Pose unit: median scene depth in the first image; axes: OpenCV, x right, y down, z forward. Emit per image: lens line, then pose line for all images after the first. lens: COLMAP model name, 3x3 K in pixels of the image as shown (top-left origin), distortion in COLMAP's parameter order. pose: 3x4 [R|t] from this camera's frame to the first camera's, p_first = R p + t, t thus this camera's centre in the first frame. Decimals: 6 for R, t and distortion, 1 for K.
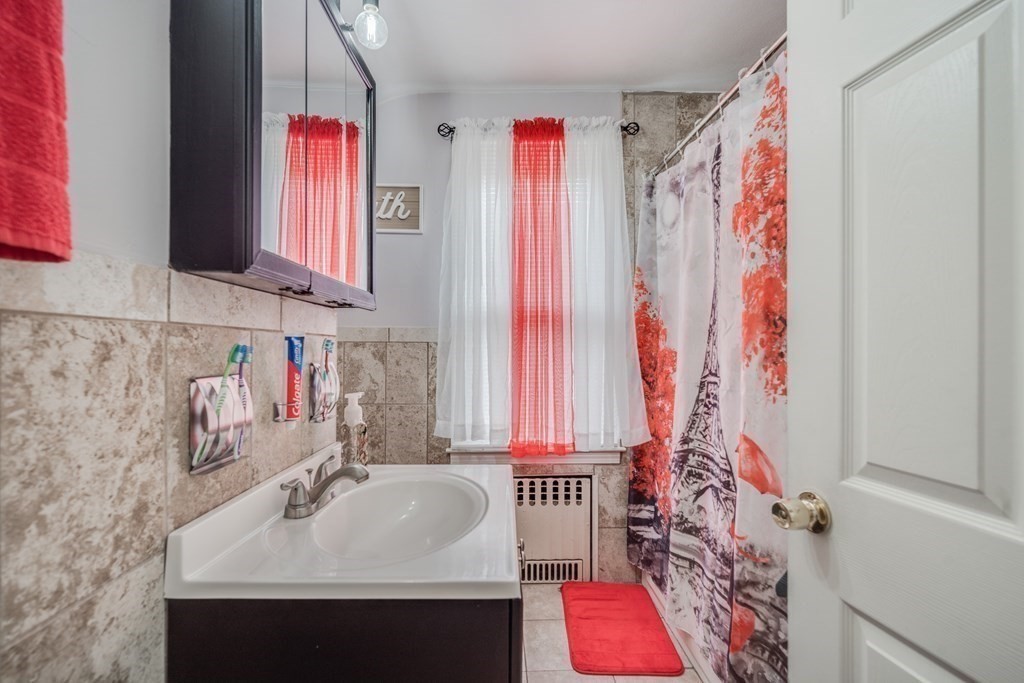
lens RADIAL K [[448.0, 0, 514.6], [0, 448.0, 359.6], [0, 0, 1]] dist [0.001055, -0.000822]
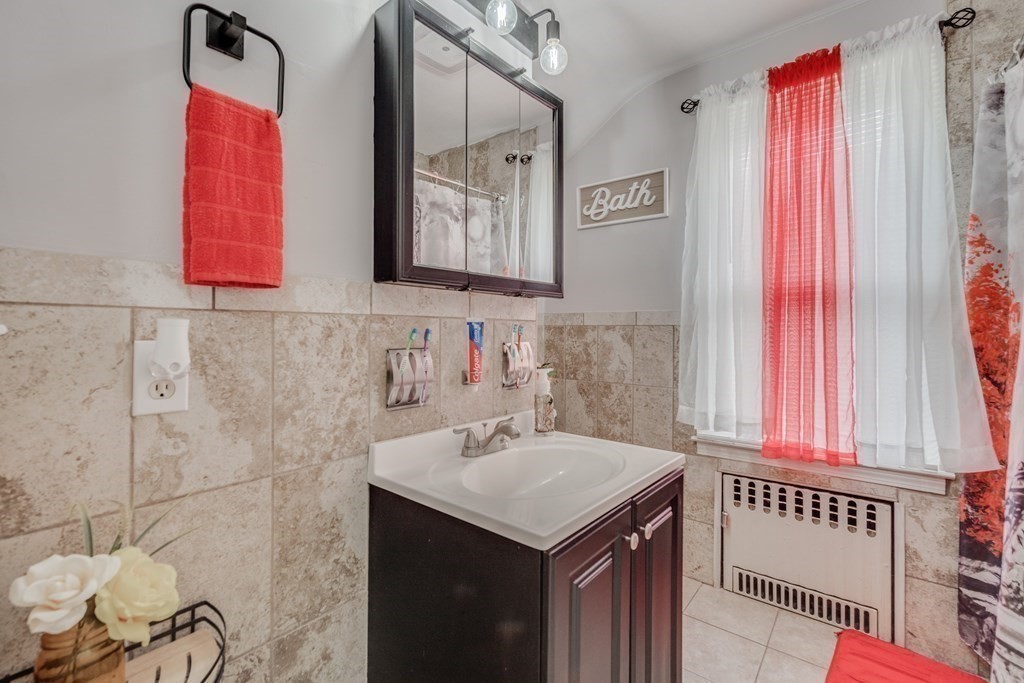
lens RADIAL K [[442.6, 0, 508.1], [0, 442.6, 342.8], [0, 0, 1]] dist [0.000086, 0.001303]
pose [[0.769965, 0.019353, -0.637793, 0.425488], [-0.019475, 0.999787, 0.006826, -0.000396], [0.637789, 0.007165, 0.770178, 0.047679]]
